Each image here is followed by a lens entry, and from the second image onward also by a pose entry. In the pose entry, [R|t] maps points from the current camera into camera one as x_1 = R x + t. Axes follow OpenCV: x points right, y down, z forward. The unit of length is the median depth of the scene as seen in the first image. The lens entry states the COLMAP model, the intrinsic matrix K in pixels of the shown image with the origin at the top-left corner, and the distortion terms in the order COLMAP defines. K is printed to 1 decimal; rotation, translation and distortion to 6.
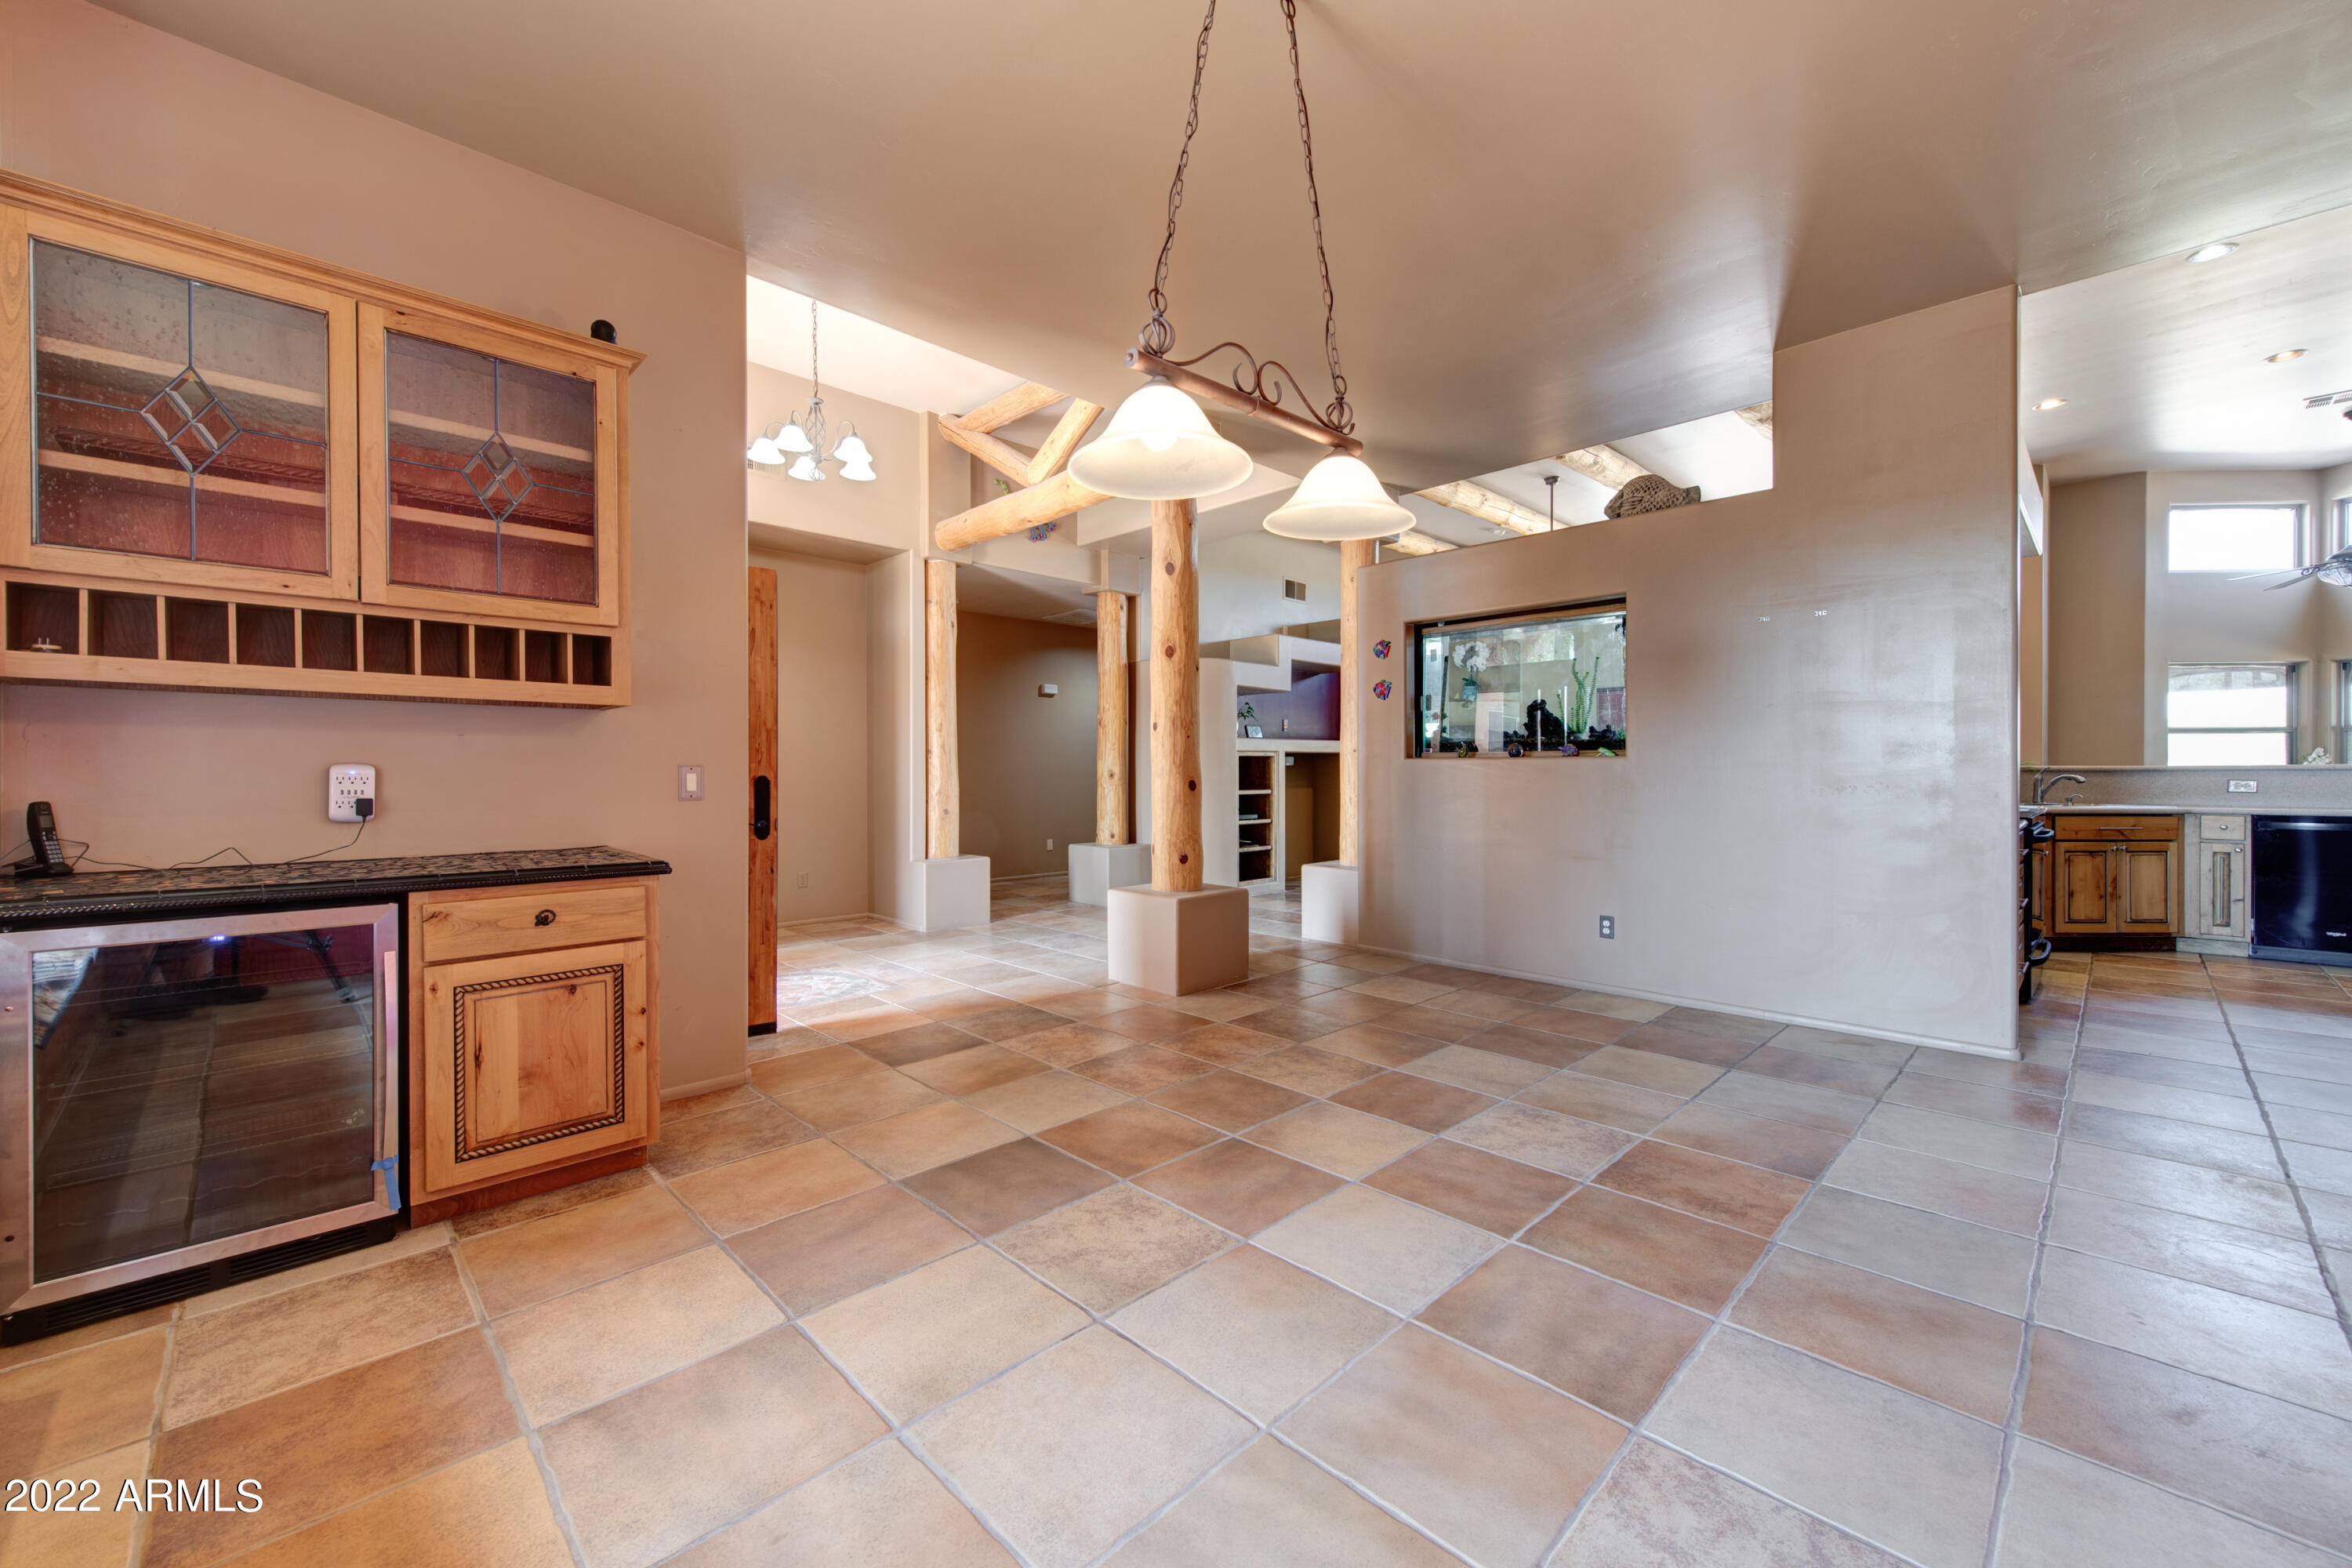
lens RADIAL K [[917.0, 0, 1194.9], [0, 917.0, 784.6], [0, 0, 1]] dist [0.006156, -0.001270]
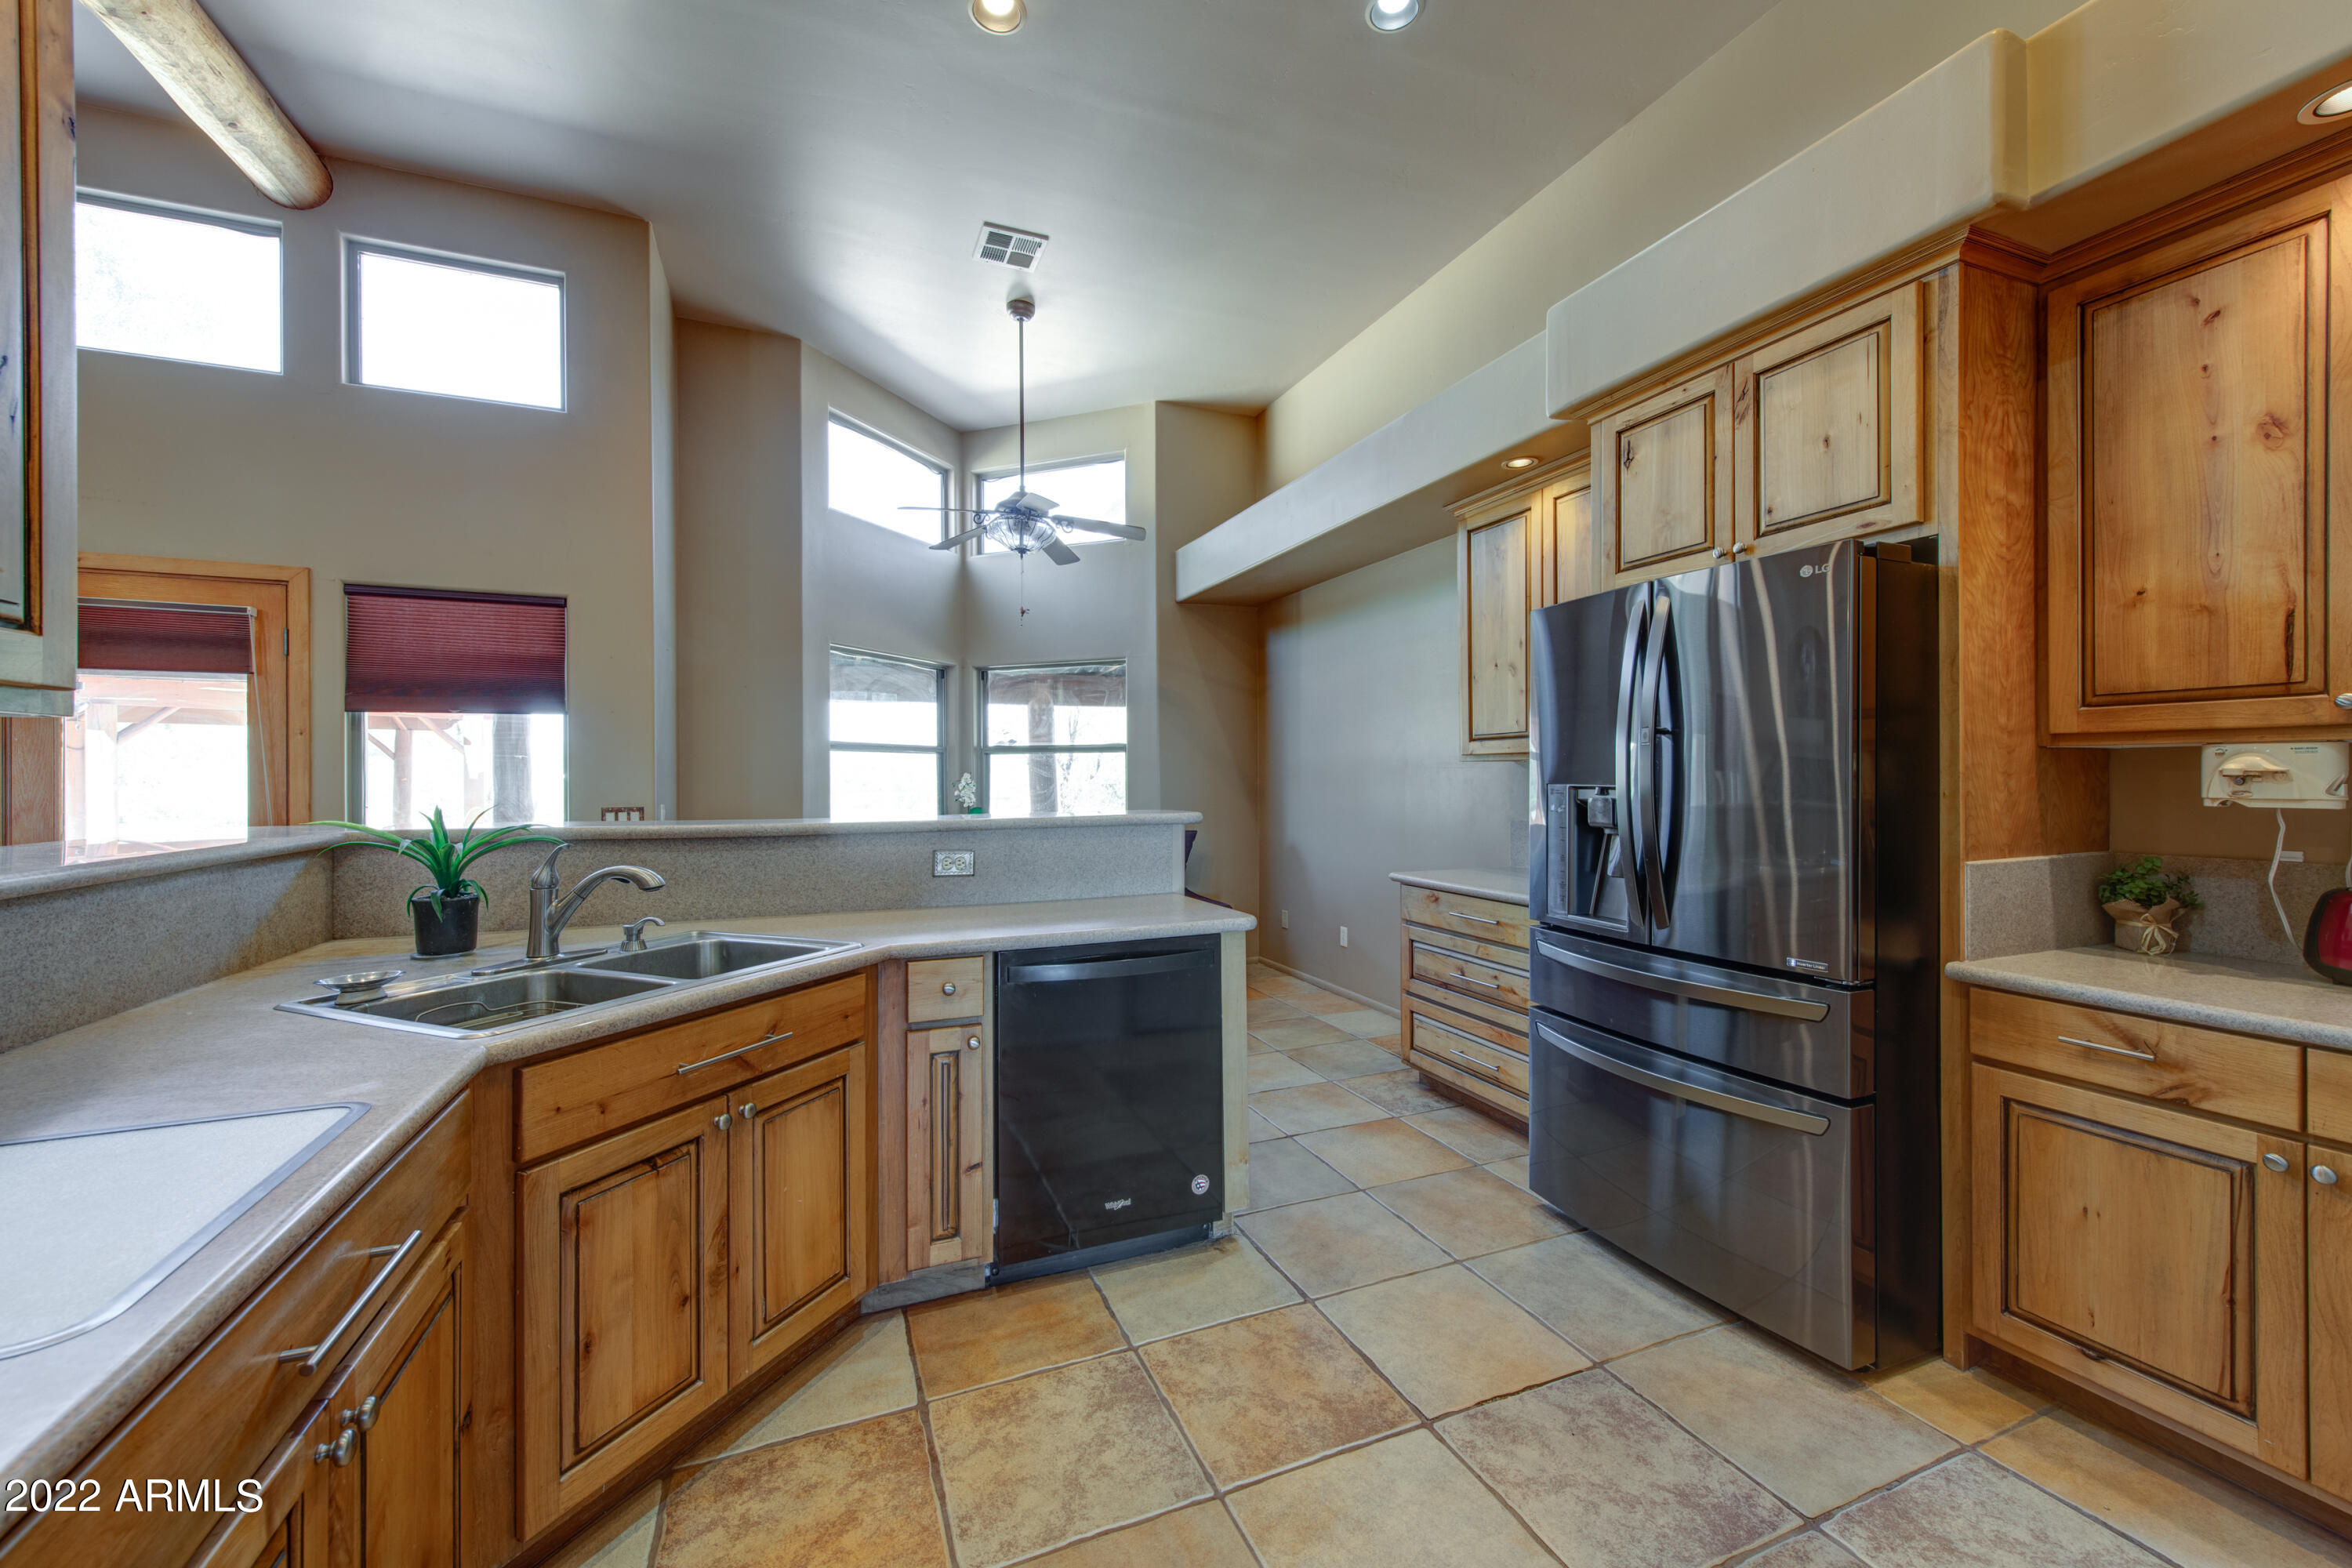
lens RADIAL K [[917.0, 0, 1153.1], [0, 917.0, 782.8], [0, 0, 1]] dist [0.006156, -0.001270]
pose [[0.399380, 0.002129, 0.916783, 0.778775], [0.008310, 0.999948, -0.005943, -0.036727], [-0.916748, 0.009992, 0.399342, 0.749992]]
